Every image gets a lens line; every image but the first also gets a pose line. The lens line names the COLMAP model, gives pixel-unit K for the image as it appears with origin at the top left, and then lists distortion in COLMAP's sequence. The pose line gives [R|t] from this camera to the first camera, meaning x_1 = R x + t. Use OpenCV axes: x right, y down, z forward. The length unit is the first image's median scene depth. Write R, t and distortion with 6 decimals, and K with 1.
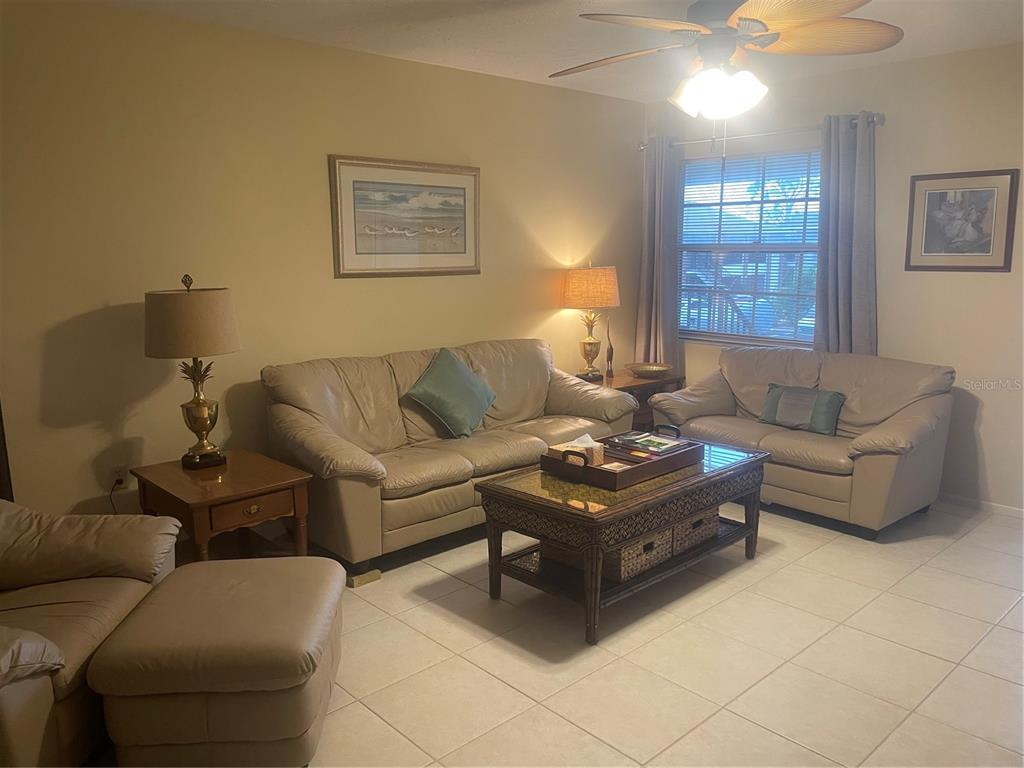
lens RADIAL K [[769.1, 0, 507.6], [0, 769.1, 375.8], [0, 0, 1]] dist [0.062499, -0.070701]
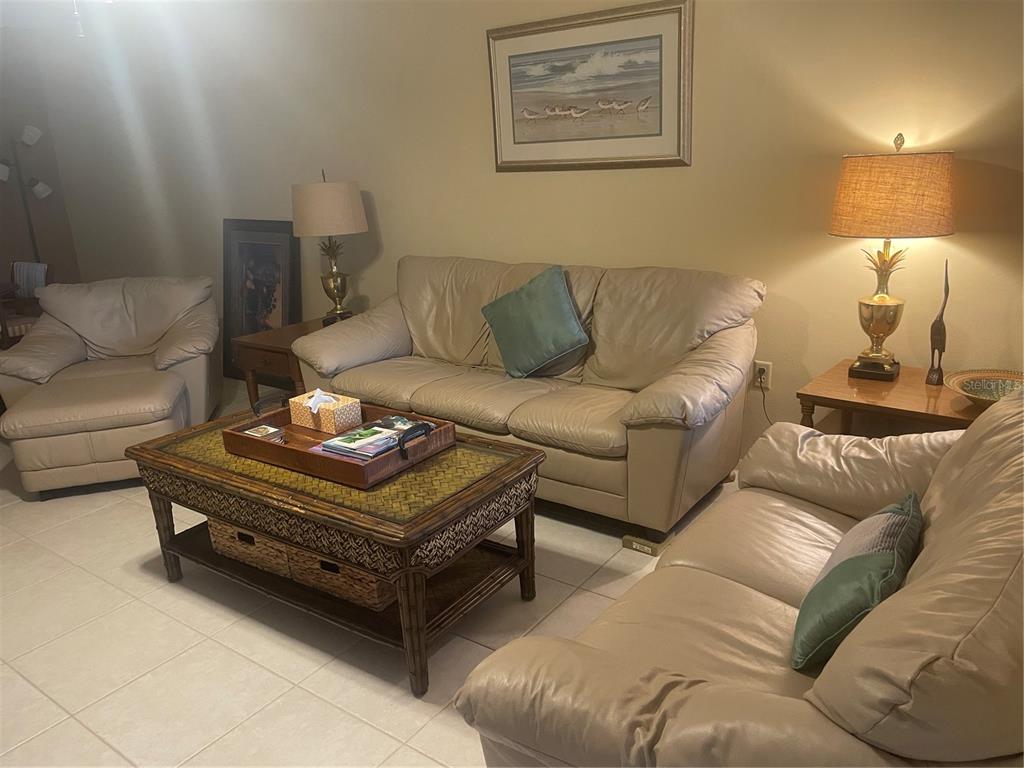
lens RADIAL K [[769.1, 0, 511.1], [0, 769.1, 378.7], [0, 0, 1]] dist [0.062499, -0.070701]
pose [[0.197314, 0.279656, -0.939606, 0.681226], [-0.110674, 0.958676, 0.262091, -0.126450], [0.974073, 0.052276, 0.220111, 0.784638]]
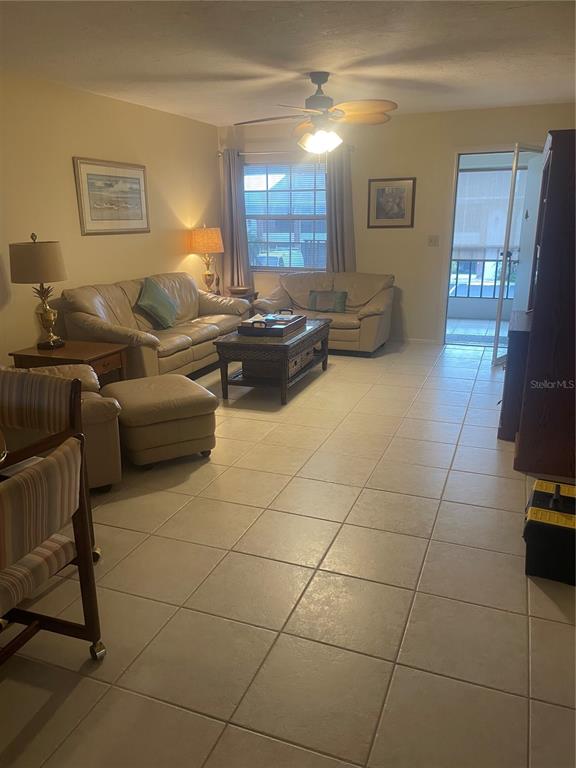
lens RADIAL K [[576.8, 0, 292.0], [0, 576.8, 397.7], [0, 0, 1]] dist [0.062499, -0.070701]
pose [[0.893713, -0.137143, 0.427163, -0.379562], [0.078326, 0.985206, 0.152431, 0.054438], [-0.441748, -0.102771, 0.891233, -0.307694]]
